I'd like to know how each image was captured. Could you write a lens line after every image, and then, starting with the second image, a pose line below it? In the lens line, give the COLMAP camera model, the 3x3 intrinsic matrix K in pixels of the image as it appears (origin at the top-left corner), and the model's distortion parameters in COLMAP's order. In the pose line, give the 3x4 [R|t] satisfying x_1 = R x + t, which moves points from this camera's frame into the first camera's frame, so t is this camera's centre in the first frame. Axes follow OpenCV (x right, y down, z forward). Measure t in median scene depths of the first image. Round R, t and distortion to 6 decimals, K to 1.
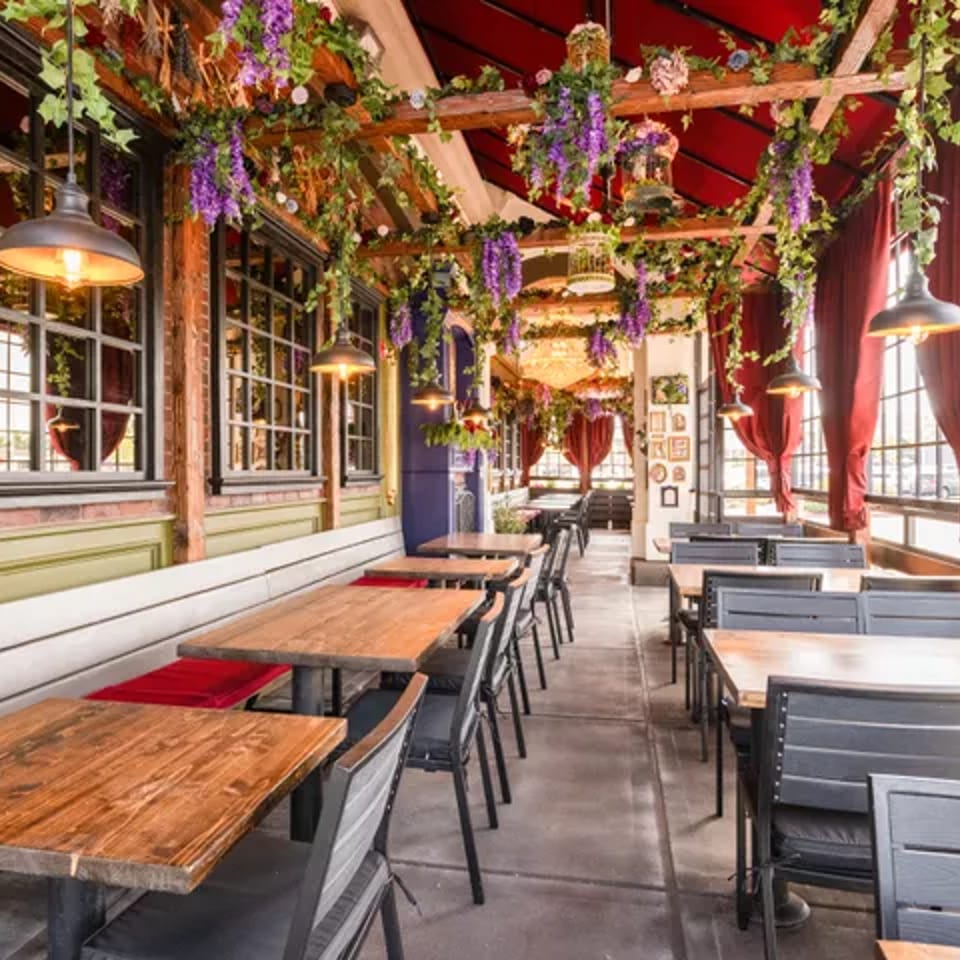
lens RADIAL K [[663.1, 0, 479.7], [0, 663.1, 460.4], [0, 0, 1]] dist [-0.000235, -0.001592]
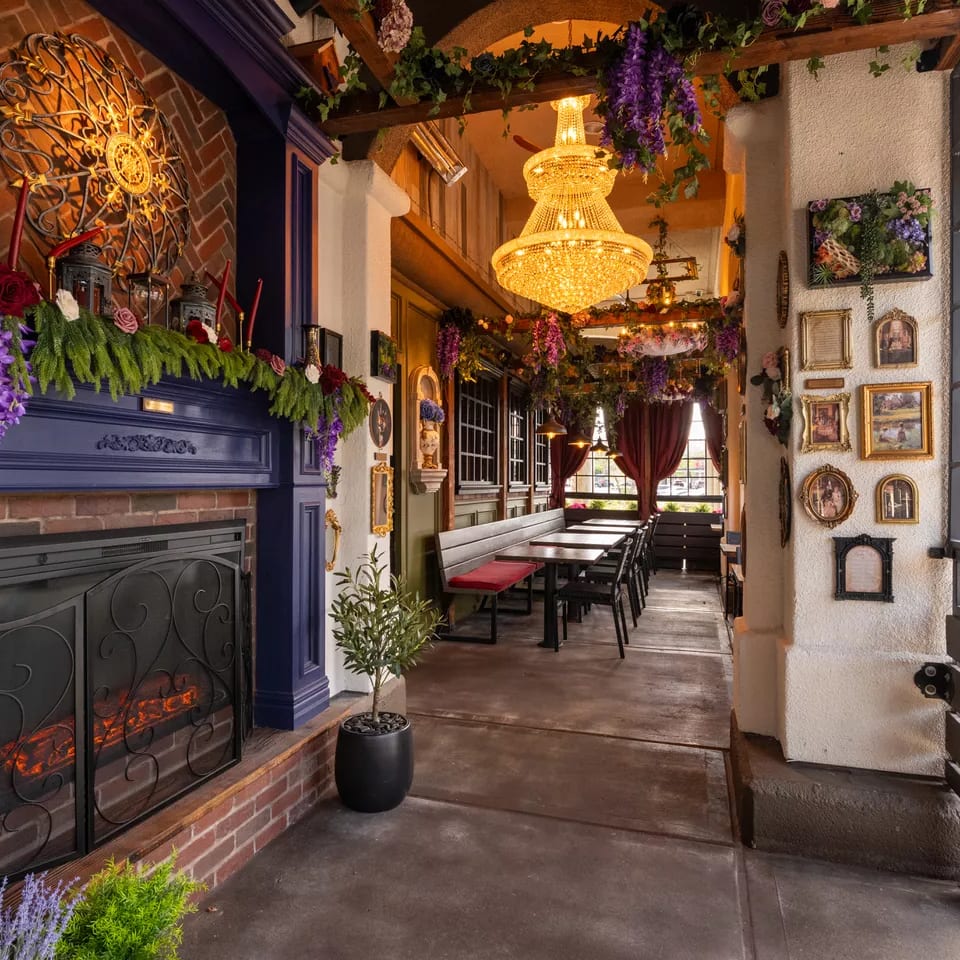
lens RADIAL K [[706.7, 0, 480.0], [0, 706.7, 480.0], [0, 0, 1]] dist [0.033139, 0.004144]
pose [[0.995889, 0.002365, -0.090546, 0.129390], [-0.001418, 0.999944, 0.010524, 0.007828], [0.090566, -0.010352, 0.995837, 0.624288]]
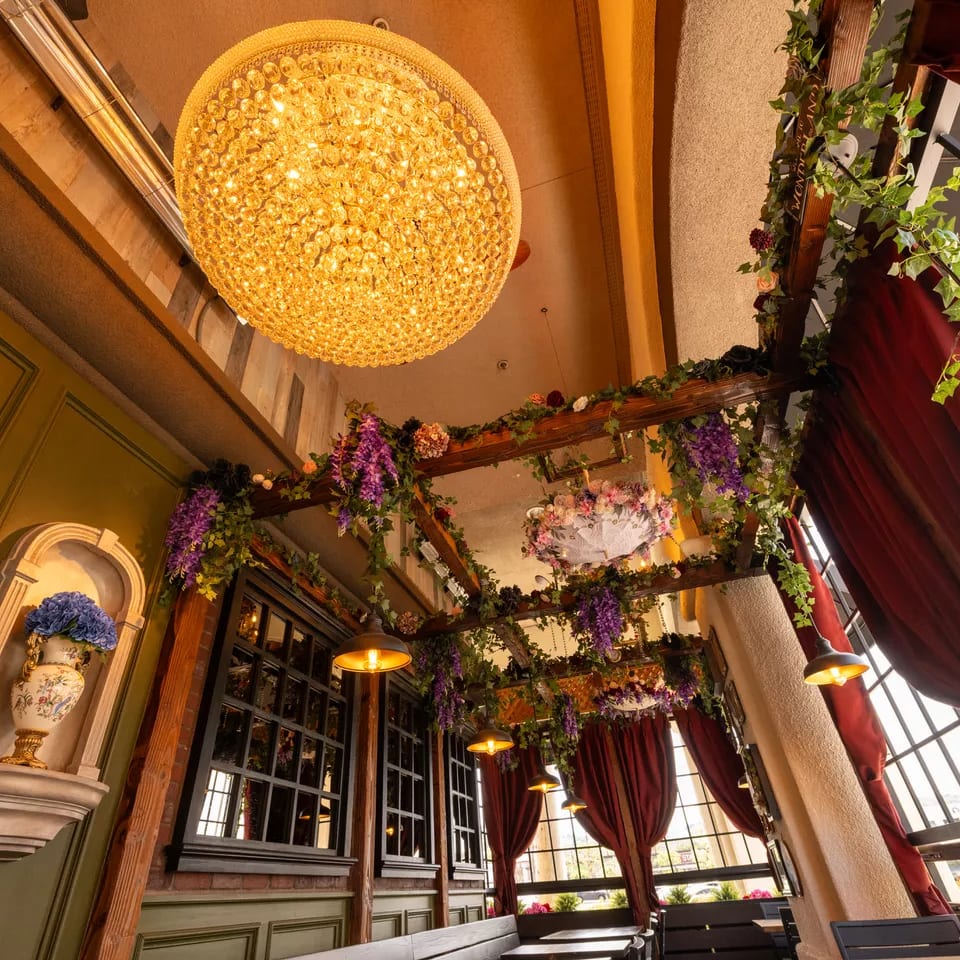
lens RADIAL K [[558.3, 0, 480.0], [0, 558.3, 480.0], [0, 0, 1]] dist [-0.005127, -0.001913]
pose [[0.993830, -0.108799, -0.021567, 0.220017], [0.074800, 0.801002, -0.593970, 0.066604], [0.081899, 0.588692, 0.804198, 1.298746]]
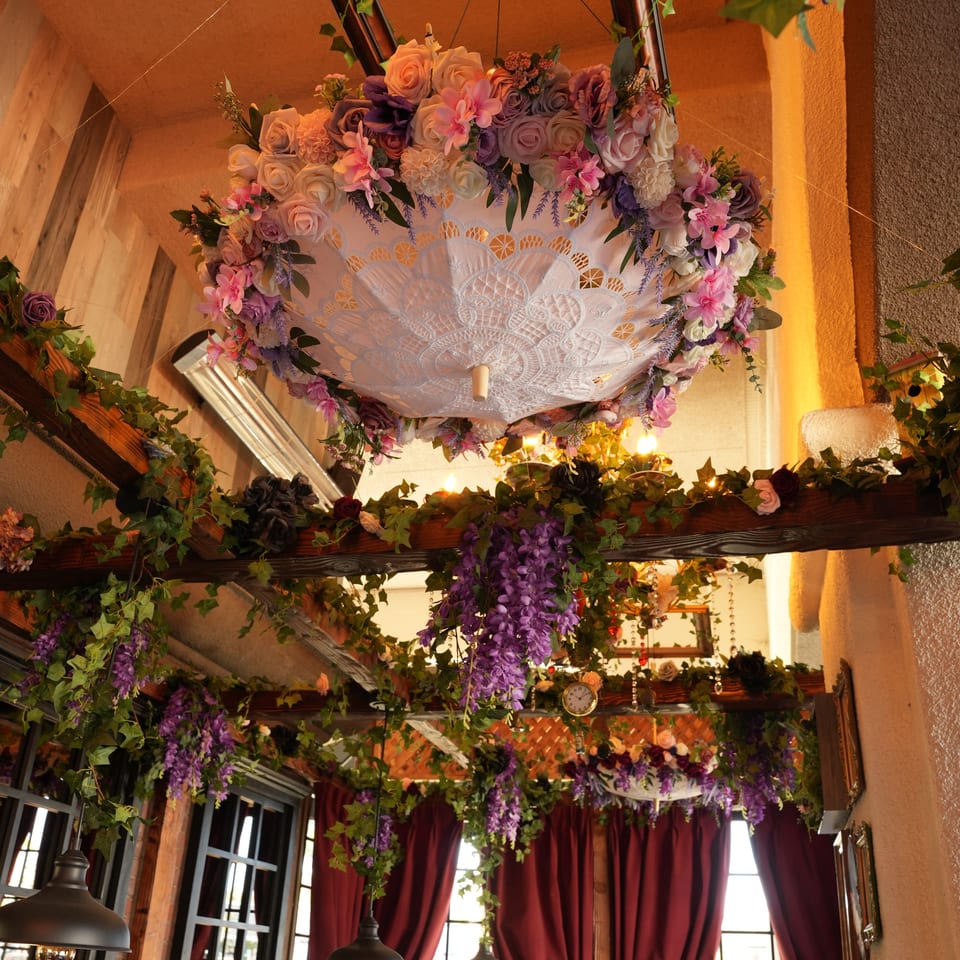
lens RADIAL K [[974.3, 0, 480.0], [0, 974.3, 480.0], [0, 0, 1]] dist [-0.177156, -0.006869]
pose [[0.997084, 0.023593, -0.072573, 0.333123], [-0.053842, 0.891435, -0.449939, -0.048814], [0.054079, 0.452534, 0.890106, 1.561886]]
